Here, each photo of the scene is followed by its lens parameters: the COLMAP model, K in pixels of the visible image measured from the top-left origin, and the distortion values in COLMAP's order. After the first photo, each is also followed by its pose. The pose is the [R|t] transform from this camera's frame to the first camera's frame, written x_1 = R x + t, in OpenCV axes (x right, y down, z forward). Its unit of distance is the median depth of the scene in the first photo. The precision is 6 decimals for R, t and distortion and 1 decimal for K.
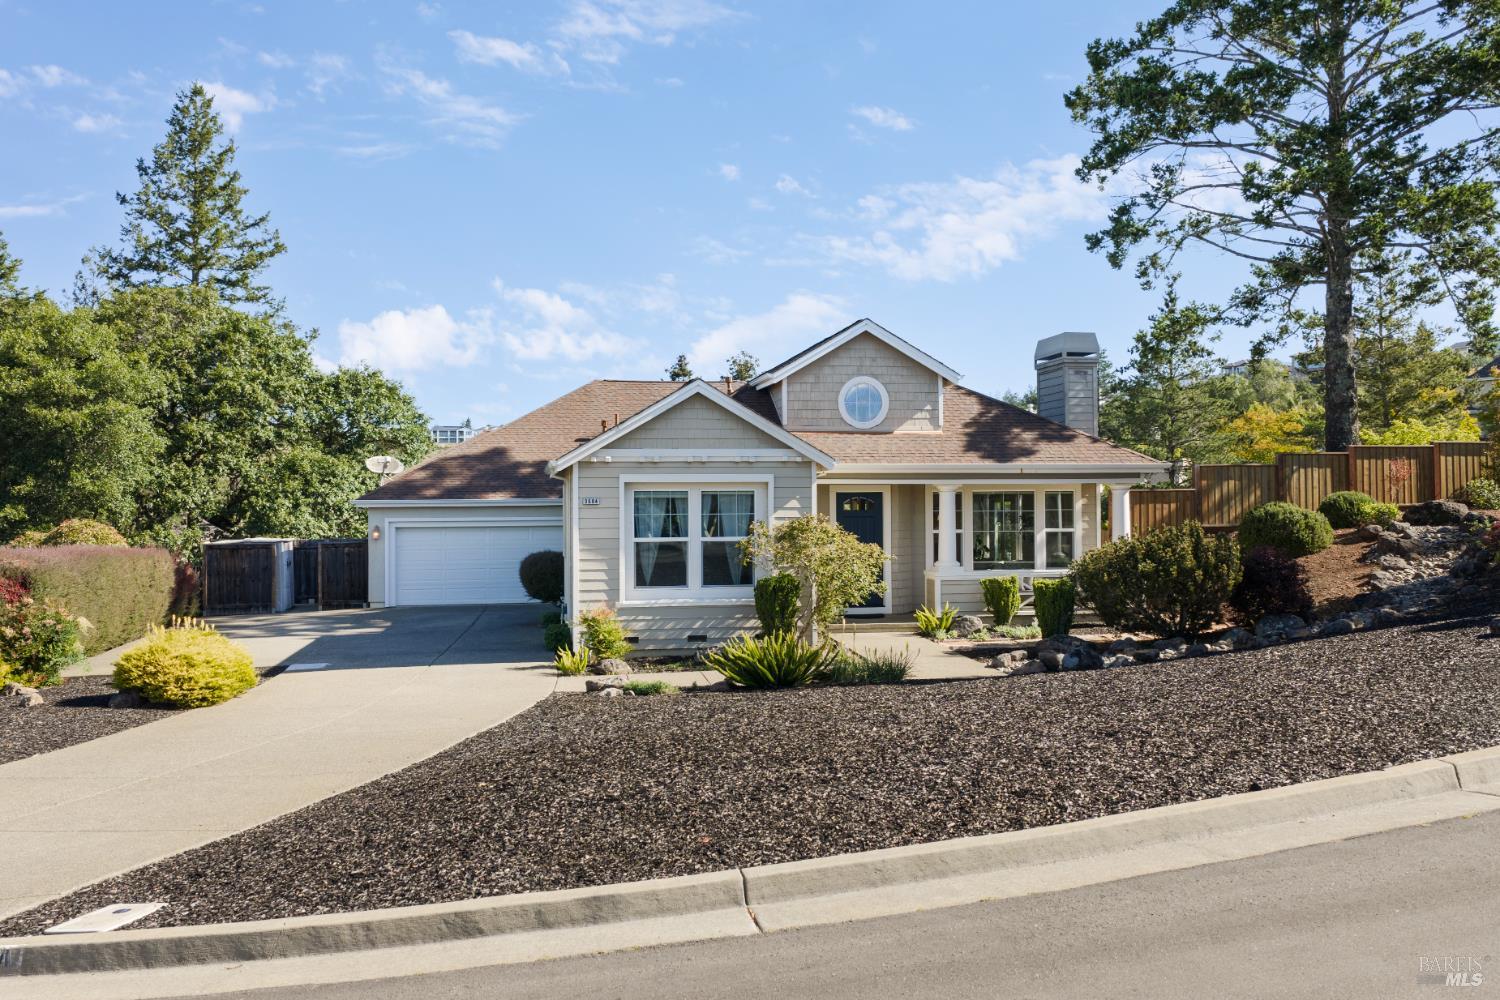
lens RADIAL K [[1262.3, 0, 750.1], [0, 1262.3, 497.5], [0, 0, 1]] dist [0.008057, -0.012730]
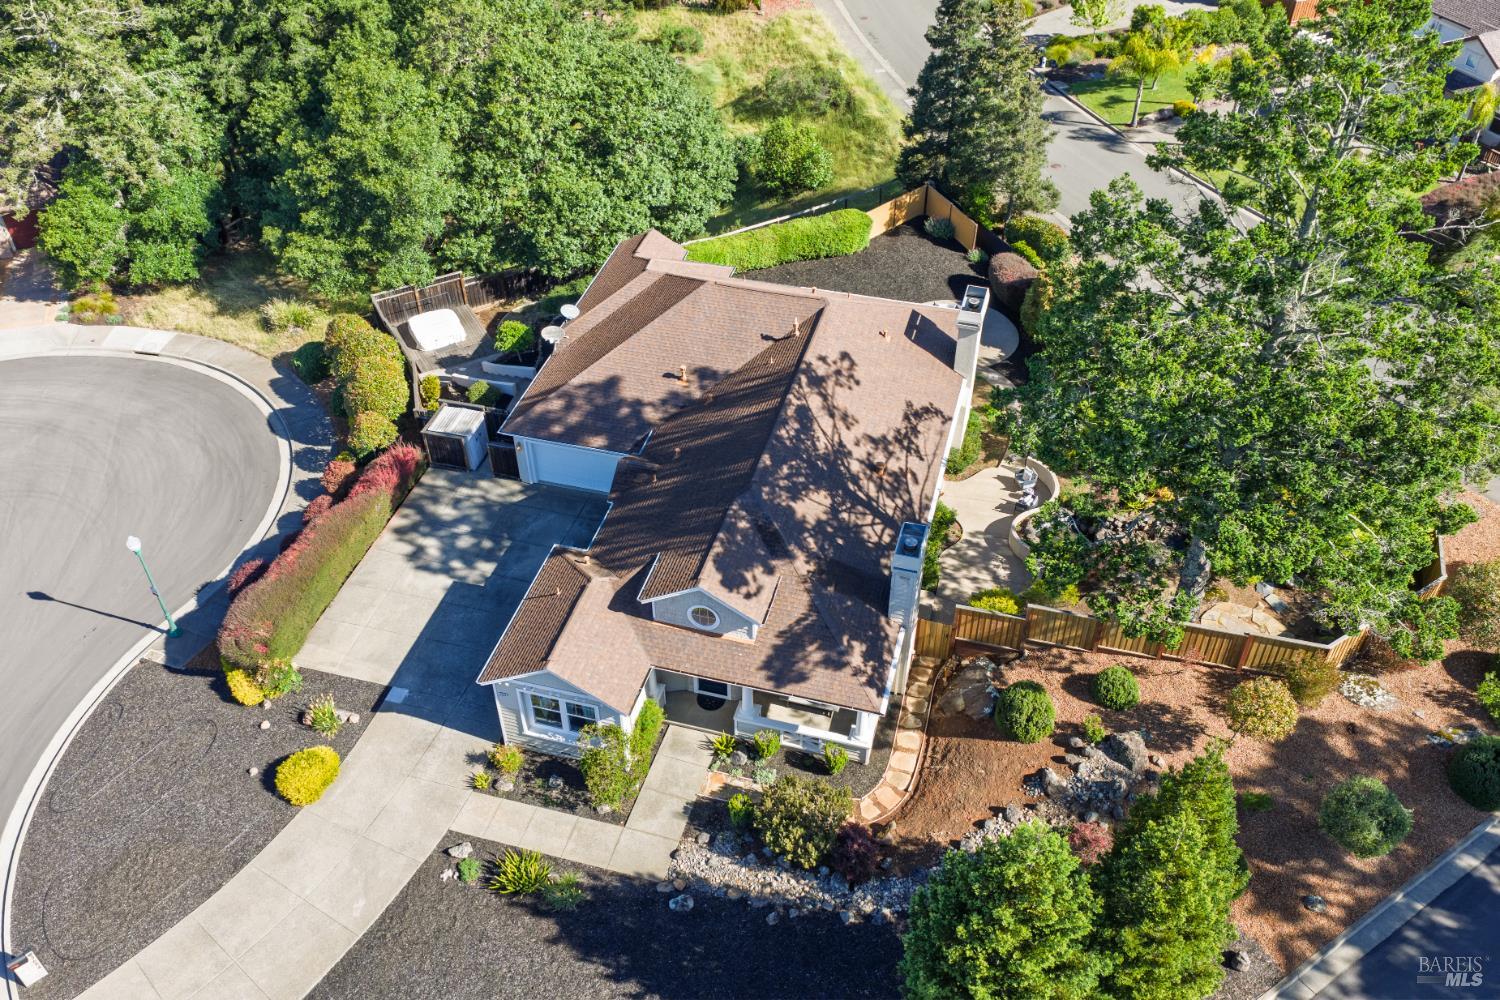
lens RADIAL K [[1253.2, 0, 750.3], [0, 1253.2, 522.0], [0, 0, 1]] dist [0.008468, -0.013915]
pose [[0.900423, 0.285780, -0.327977, 0.480346], [0.014775, 0.733416, 0.679619, -0.940731], [0.434765, -0.616790, 0.656162, 0.088753]]
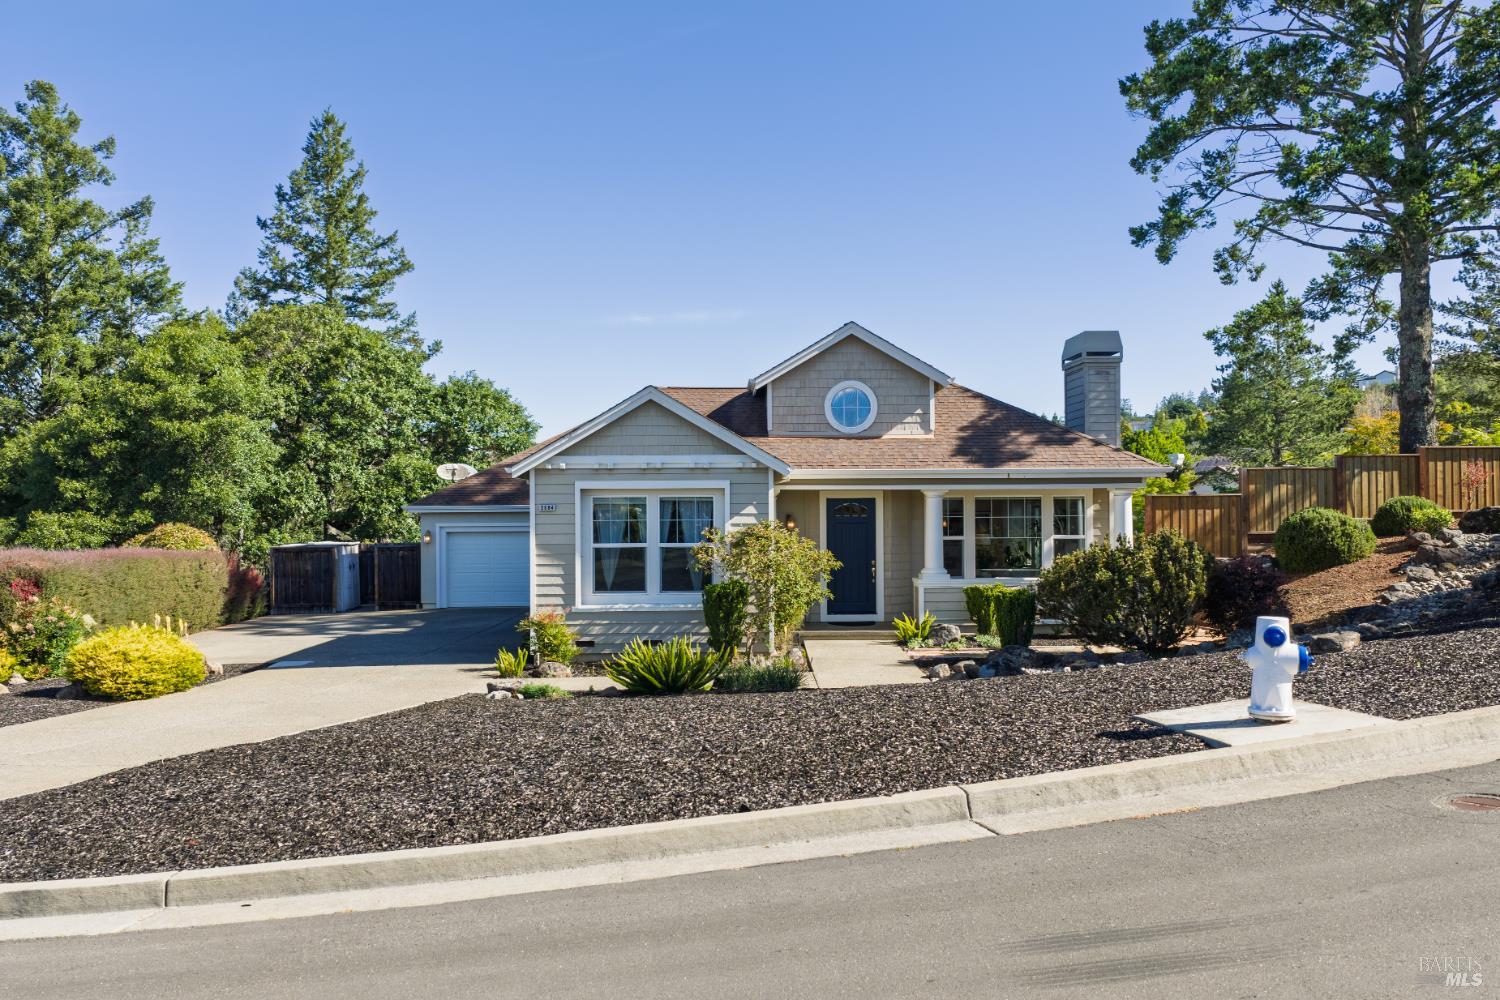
lens RADIAL K [[1253.2, 0, 750.3], [0, 1253.2, 522.0], [0, 0, 1]] dist [0.008468, -0.013915]
pose [[0.988649, 0.001520, -0.150236, 0.127791], [0.000854, 0.999876, 0.015736, -0.000821], [0.150241, -0.015686, 0.988525, 0.014967]]
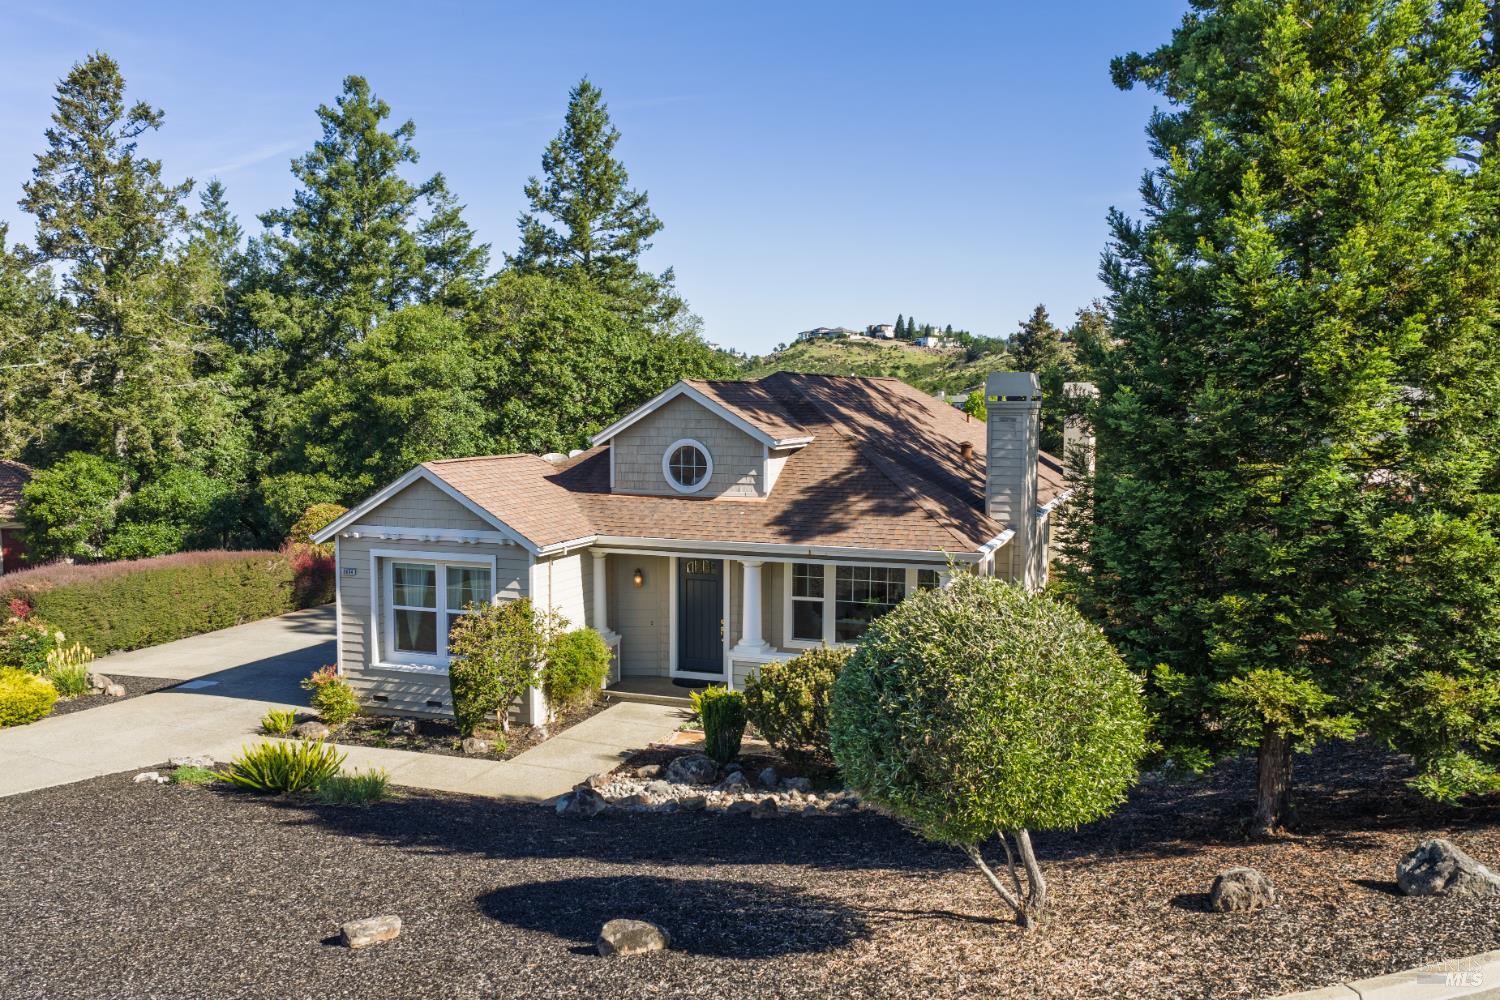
lens RADIAL K [[1253.2, 0, 750.3], [0, 1253.2, 522.0], [0, 0, 1]] dist [0.008468, -0.013915]
pose [[0.862357, 0.060622, -0.502659, 0.491207], [-0.007874, 0.994292, 0.106406, -0.108194], [0.506240, -0.087802, 0.857912, 0.162418]]
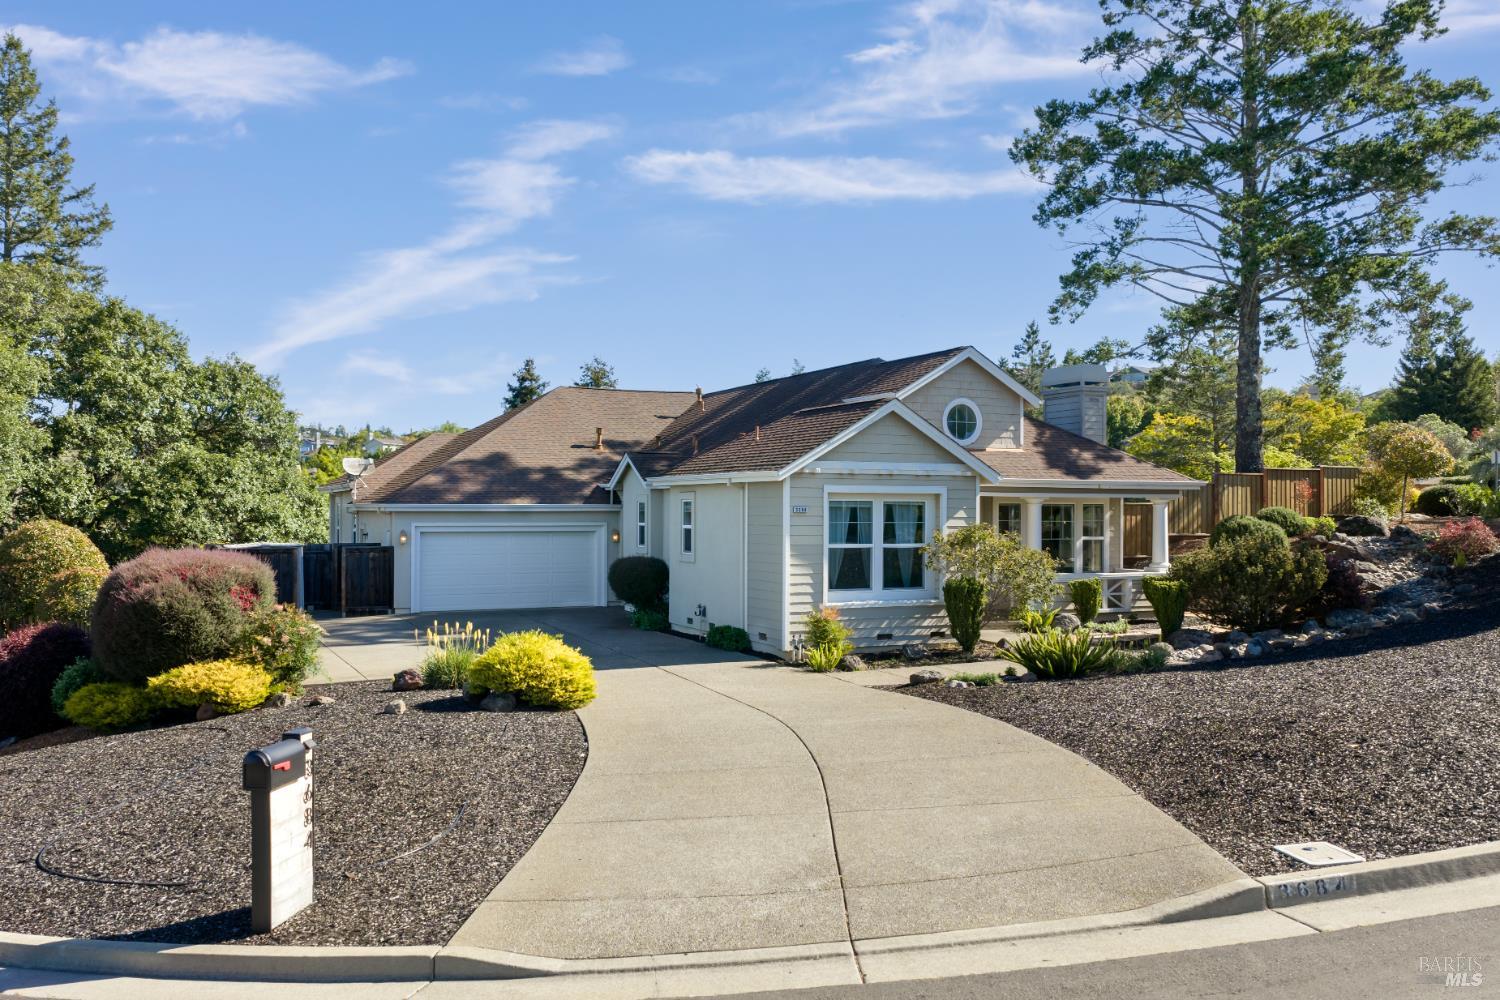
lens RADIAL K [[1253.2, 0, 750.3], [0, 1253.2, 522.0], [0, 0, 1]] dist [0.008468, -0.013915]
pose [[0.964099, 0.008648, 0.265401, -0.303186], [-0.012572, 0.999835, 0.013092, -0.000011], [-0.265244, -0.015958, 0.964049, -0.006319]]
